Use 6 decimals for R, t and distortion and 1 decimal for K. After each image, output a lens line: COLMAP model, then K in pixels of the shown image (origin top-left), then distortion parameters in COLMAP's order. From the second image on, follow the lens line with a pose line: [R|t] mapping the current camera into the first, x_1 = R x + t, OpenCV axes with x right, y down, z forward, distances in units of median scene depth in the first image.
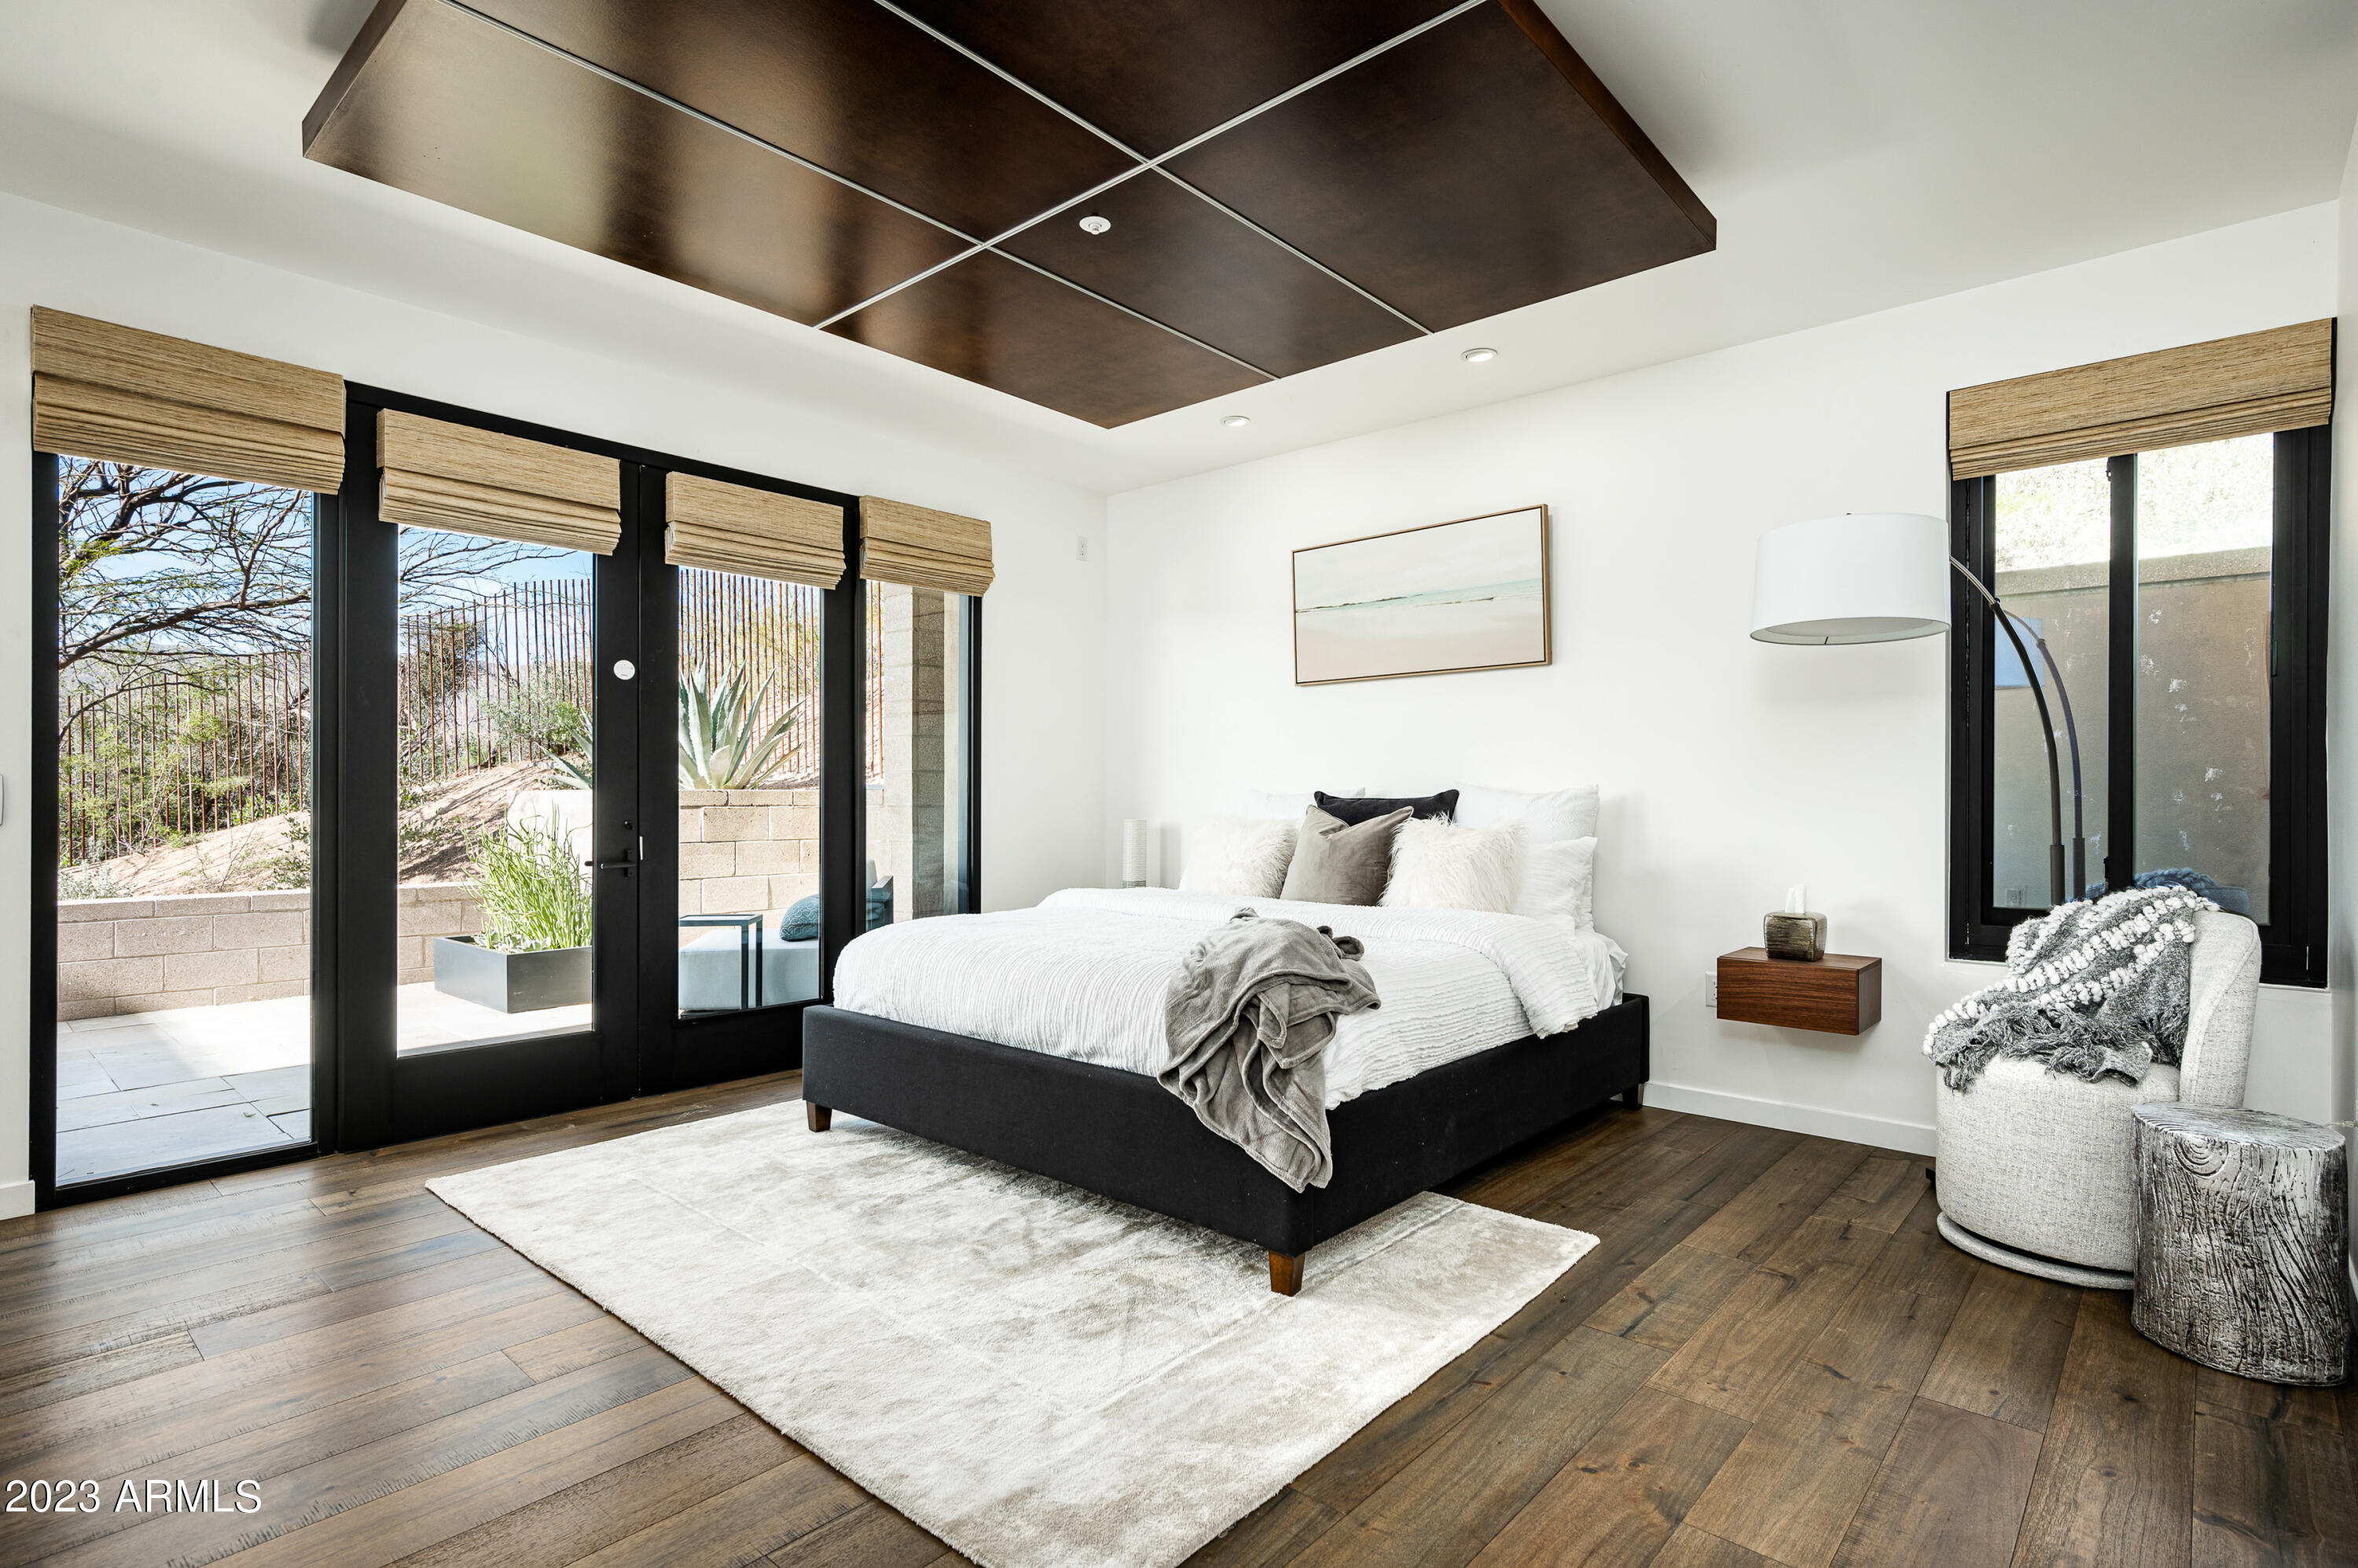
lens RADIAL K [[1166.6, 0, 1181.1], [0, 1166.6, 789.9], [0, 0, 1]] dist [-0.001578, -0.000015]
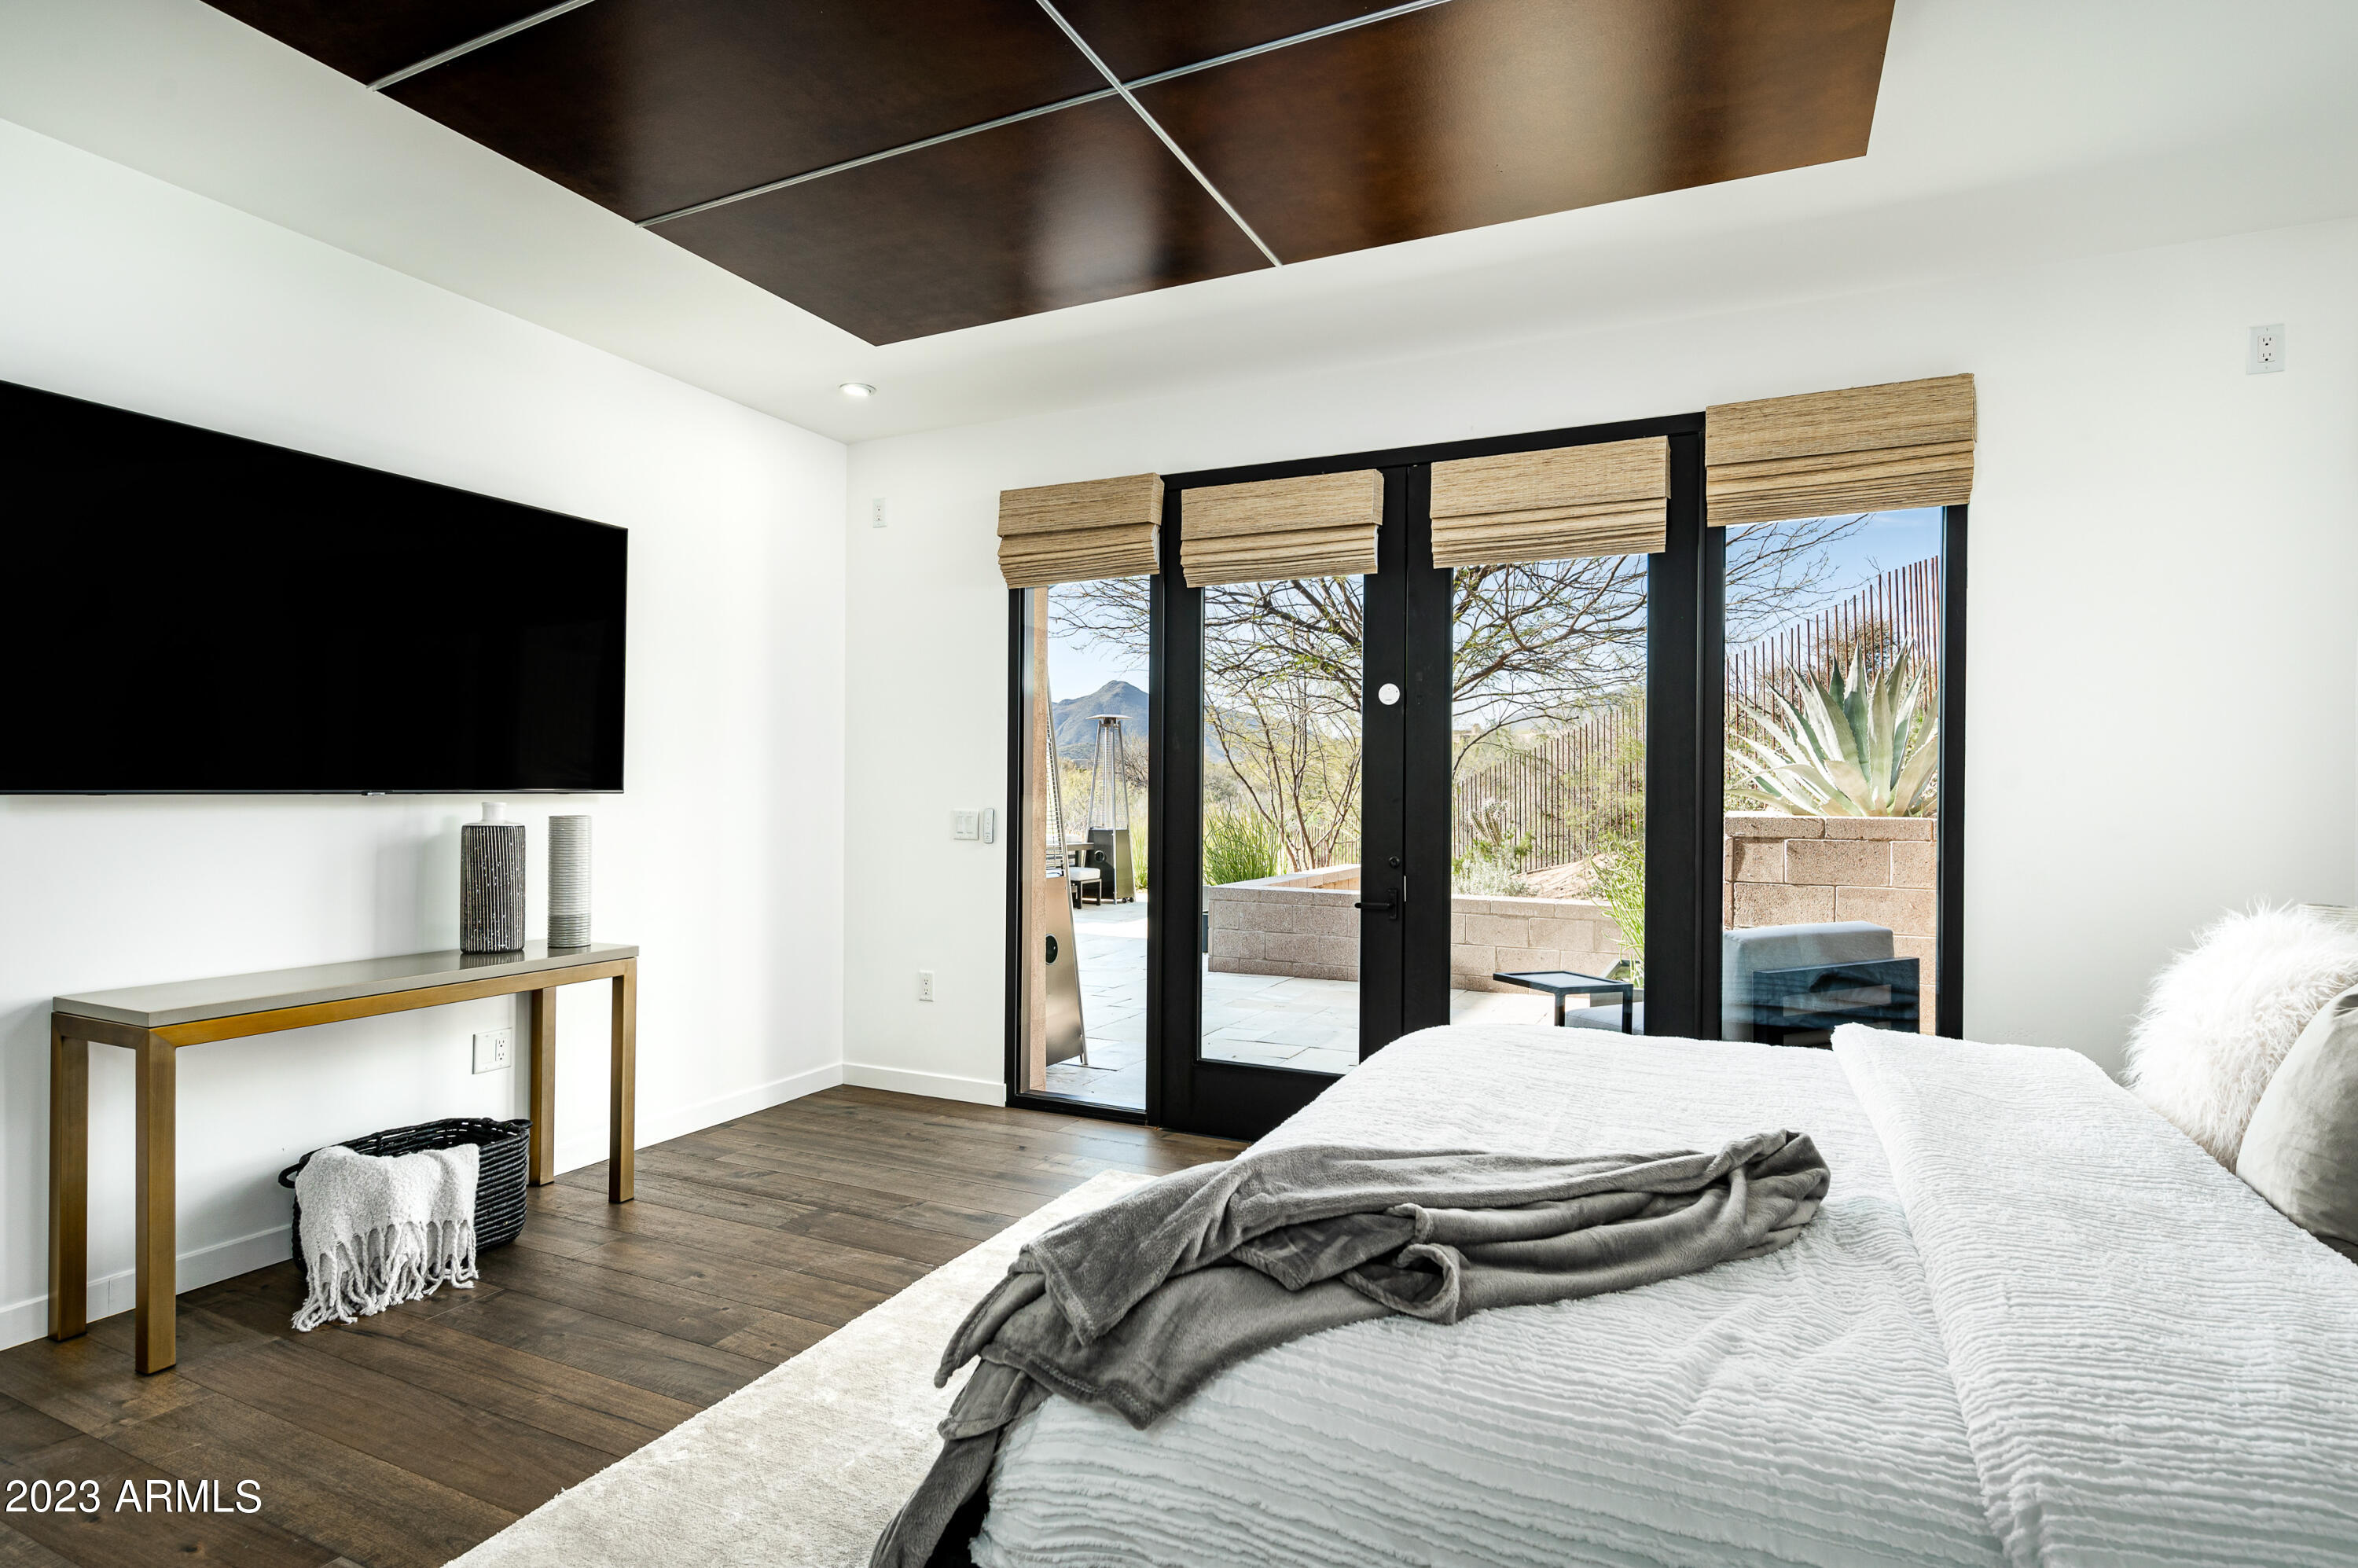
lens RADIAL K [[1193.8, 0, 1180.2], [0, 1193.8, 790.7], [0, 0, 1]] dist [0.001443, 0.000448]
pose [[0.279342, -0.001344, -0.960191, 0.389601], [0.000777, 0.999999, -0.001174, -0.025779], [0.960191, -0.000418, 0.279343, 0.586533]]
